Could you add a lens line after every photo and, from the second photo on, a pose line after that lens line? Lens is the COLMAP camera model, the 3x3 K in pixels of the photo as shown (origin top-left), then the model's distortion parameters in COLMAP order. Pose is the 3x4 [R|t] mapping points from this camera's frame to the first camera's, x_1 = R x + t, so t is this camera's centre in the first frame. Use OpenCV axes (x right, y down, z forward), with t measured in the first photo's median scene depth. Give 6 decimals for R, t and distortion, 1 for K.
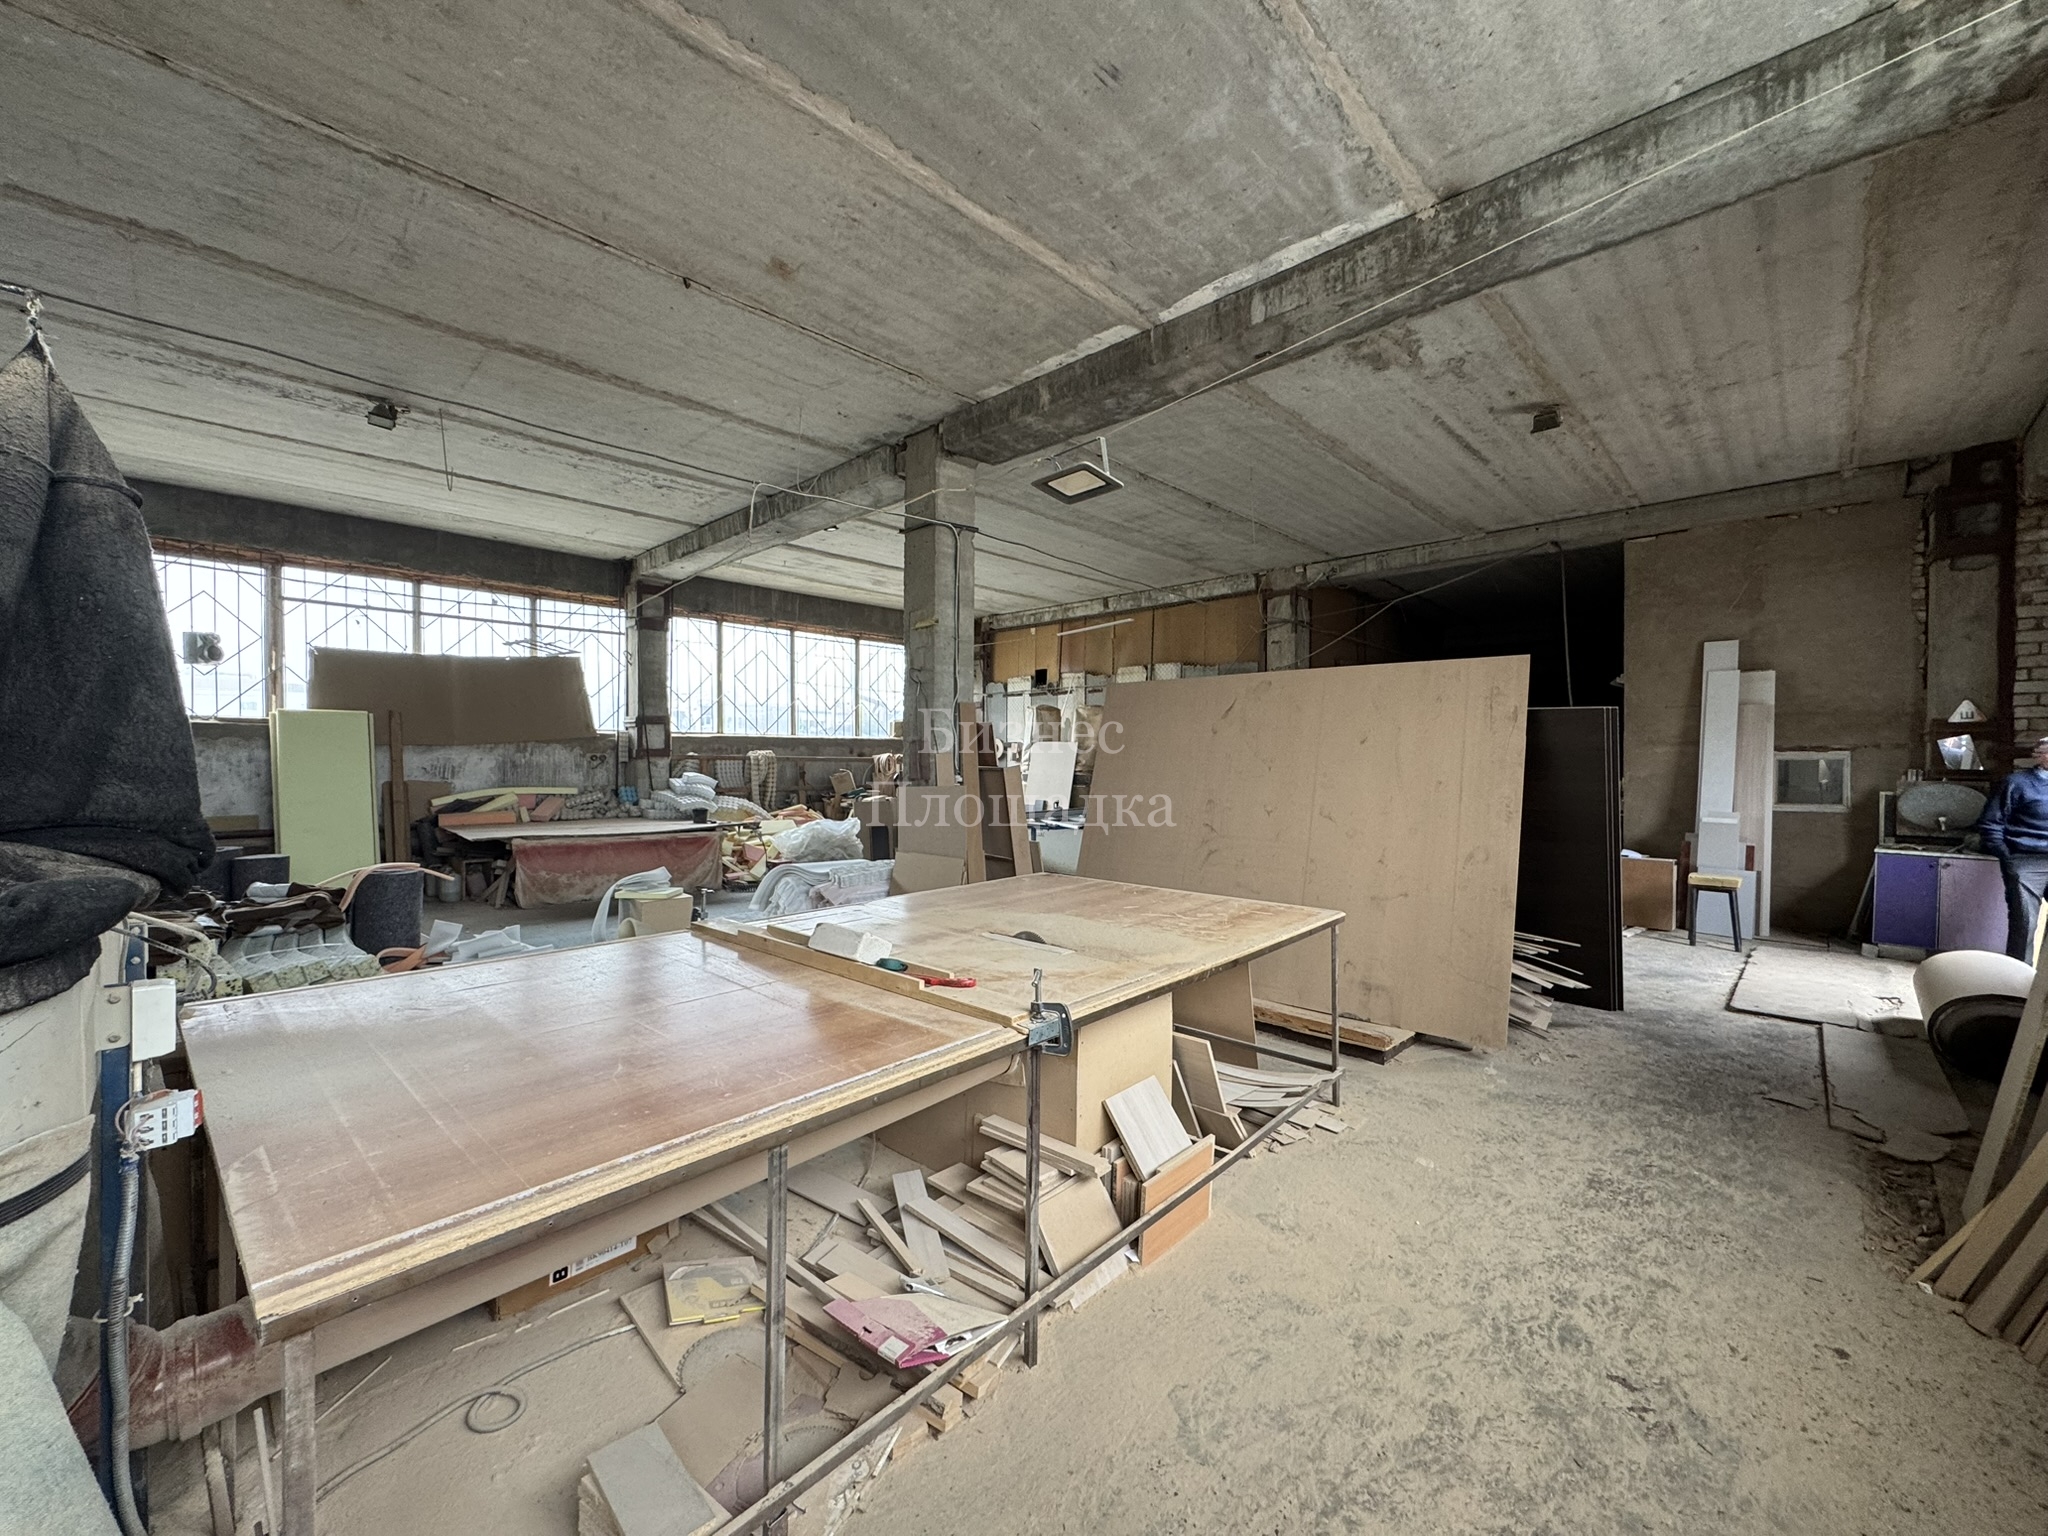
lens RADIAL K [[813.6, 0, 1024.9], [0, 813.6, 761.9], [0, 0, 1]] dist [-0.002712, 0.000315]
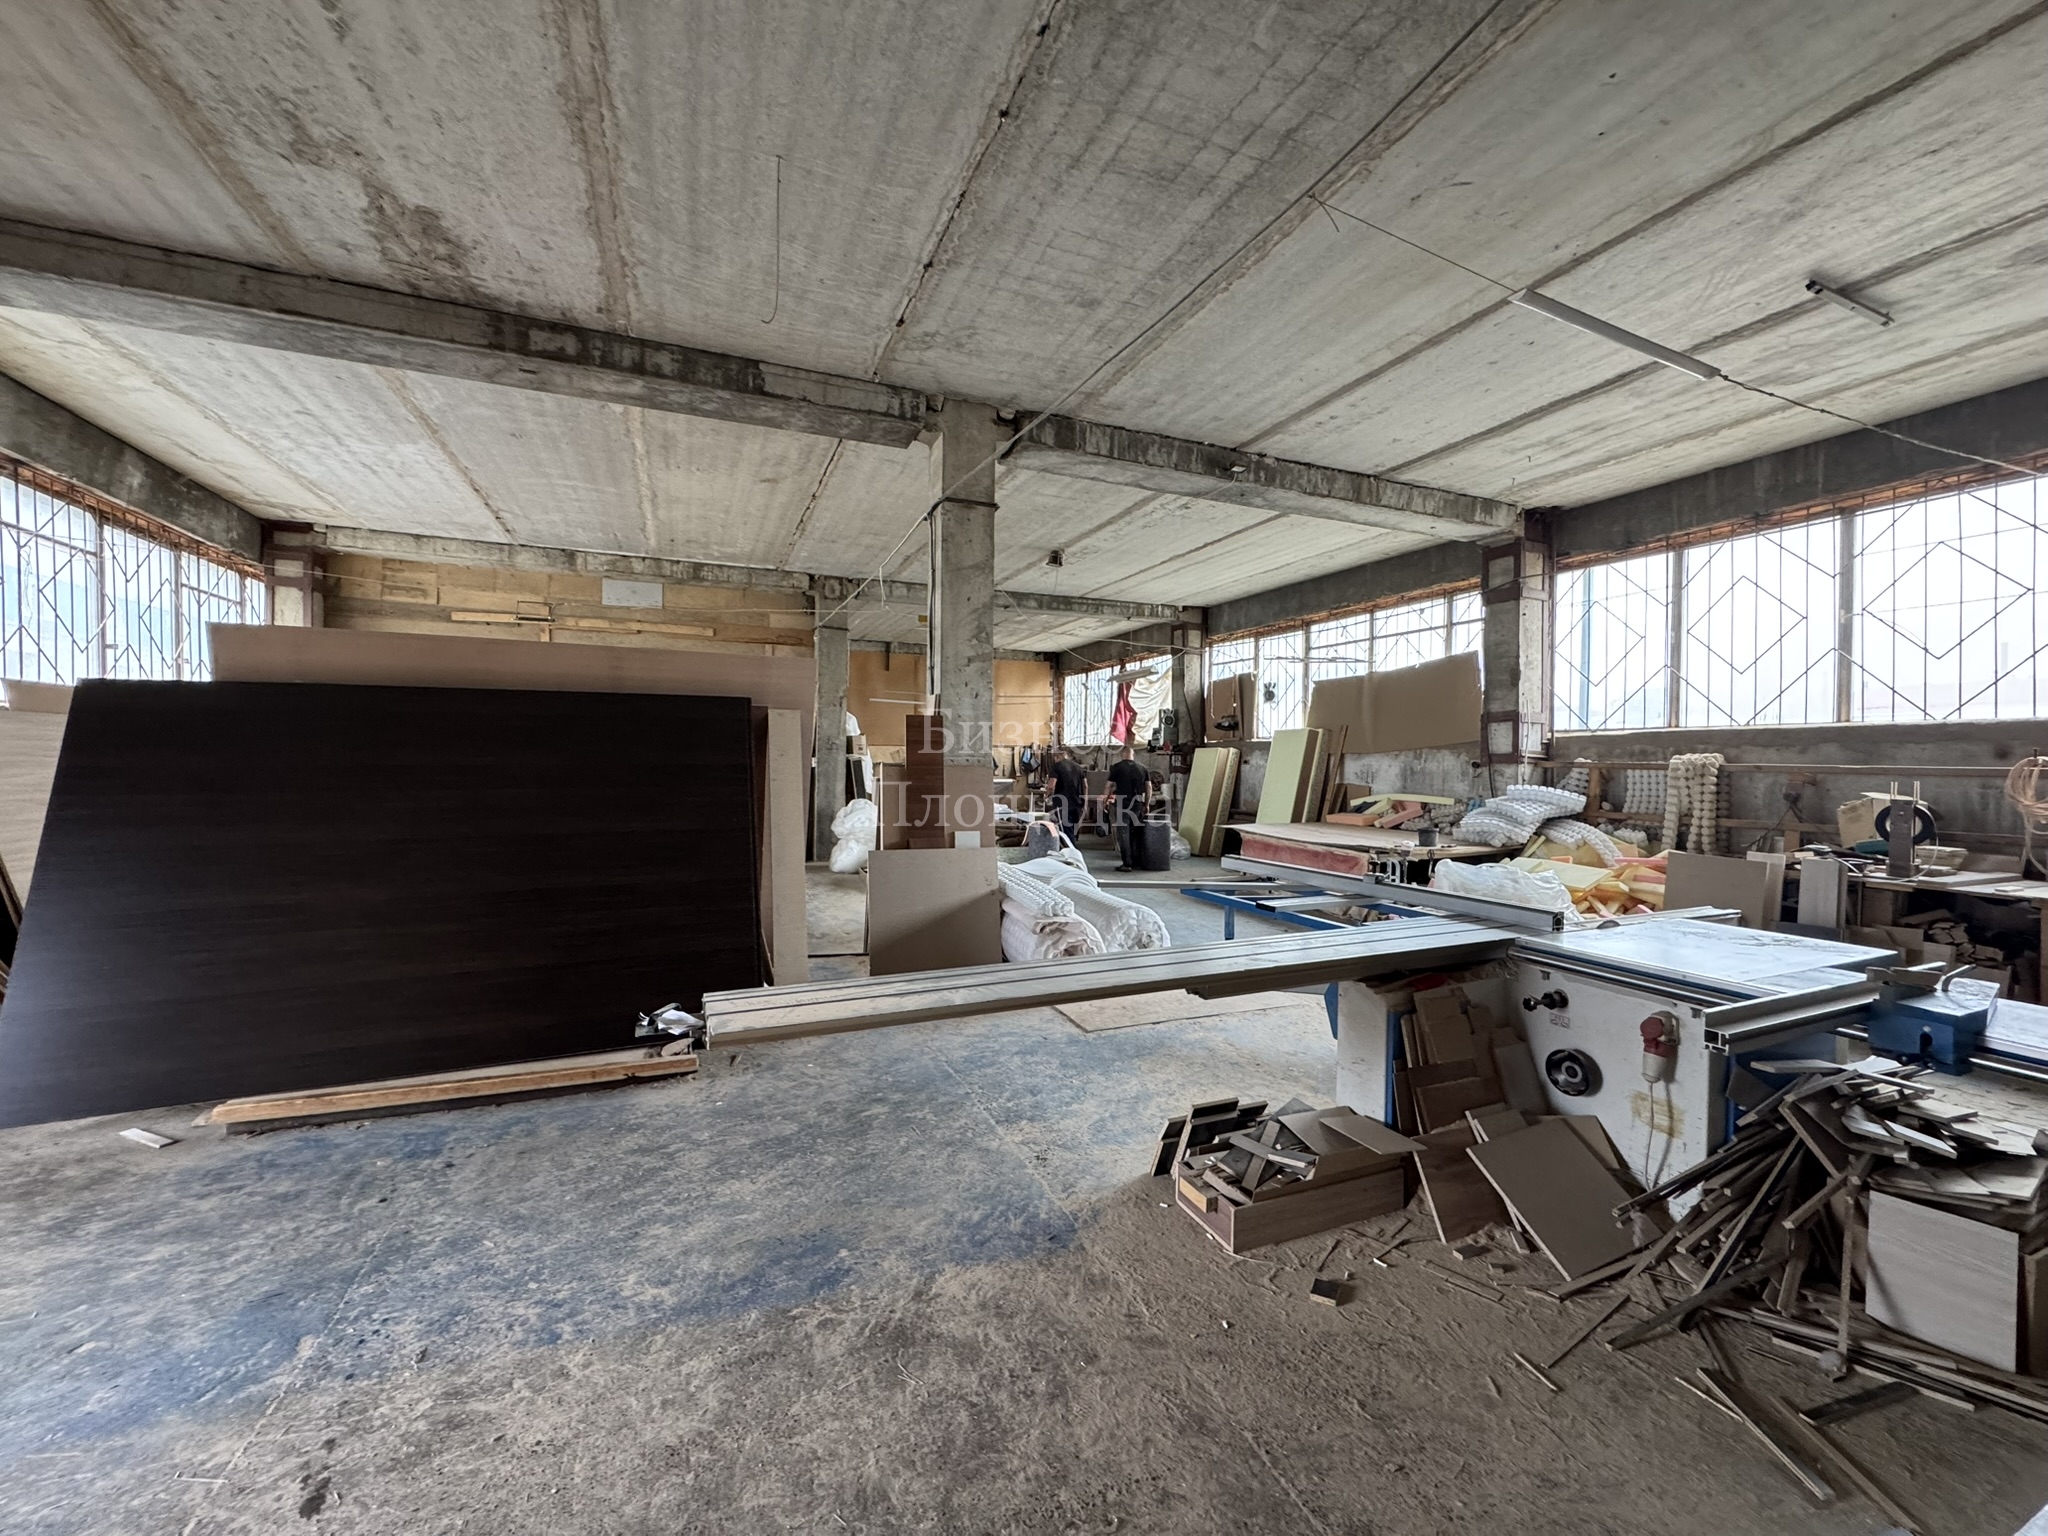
lens RADIAL K [[813.6, 0, 1040.1], [0, 813.6, 767.4], [0, 0, 1]] dist [-0.002712, 0.000315]
pose [[-0.381553, -0.003452, -0.924341, 0.502206], [-0.020491, 0.999779, 0.004725, 0.003330], [0.924120, 0.020744, -0.381539, 1.001165]]
